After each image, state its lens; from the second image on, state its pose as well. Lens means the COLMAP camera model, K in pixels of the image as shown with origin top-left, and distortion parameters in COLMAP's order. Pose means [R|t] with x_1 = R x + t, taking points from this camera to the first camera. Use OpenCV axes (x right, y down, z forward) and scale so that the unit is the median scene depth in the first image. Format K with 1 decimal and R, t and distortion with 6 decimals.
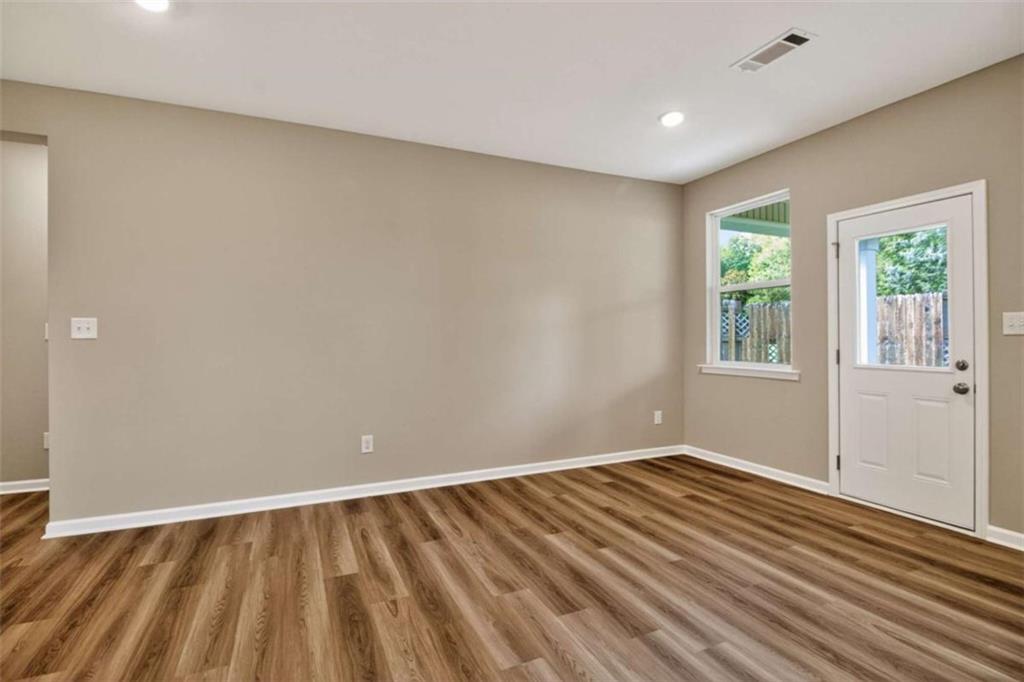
lens RADIAL K [[490.2, 0, 507.2], [0, 490.2, 335.7], [0, 0, 1]] dist [-0.018913, -0.000321]
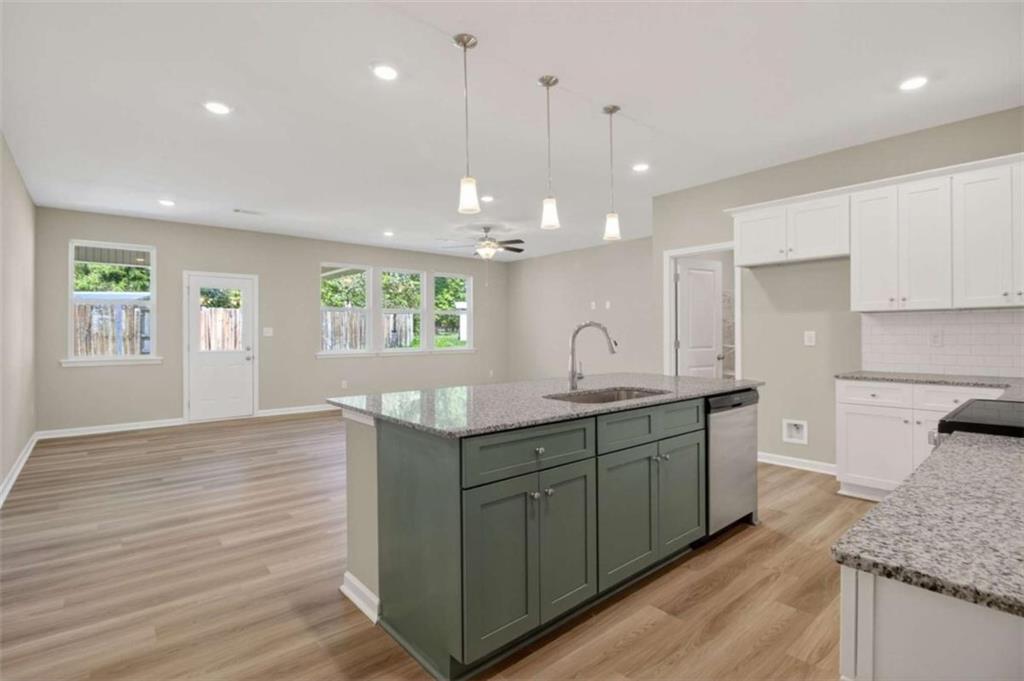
lens RADIAL K [[490.2, 0, 507.2], [0, 490.2, 335.2], [0, 0, 1]] dist [-0.018913, -0.000321]
pose [[-0.268818, 0.005526, 0.963175, -1.753876], [0.003727, 0.999982, -0.004697, 0.010381], [-0.963184, 0.002327, -0.268834, 0.396992]]
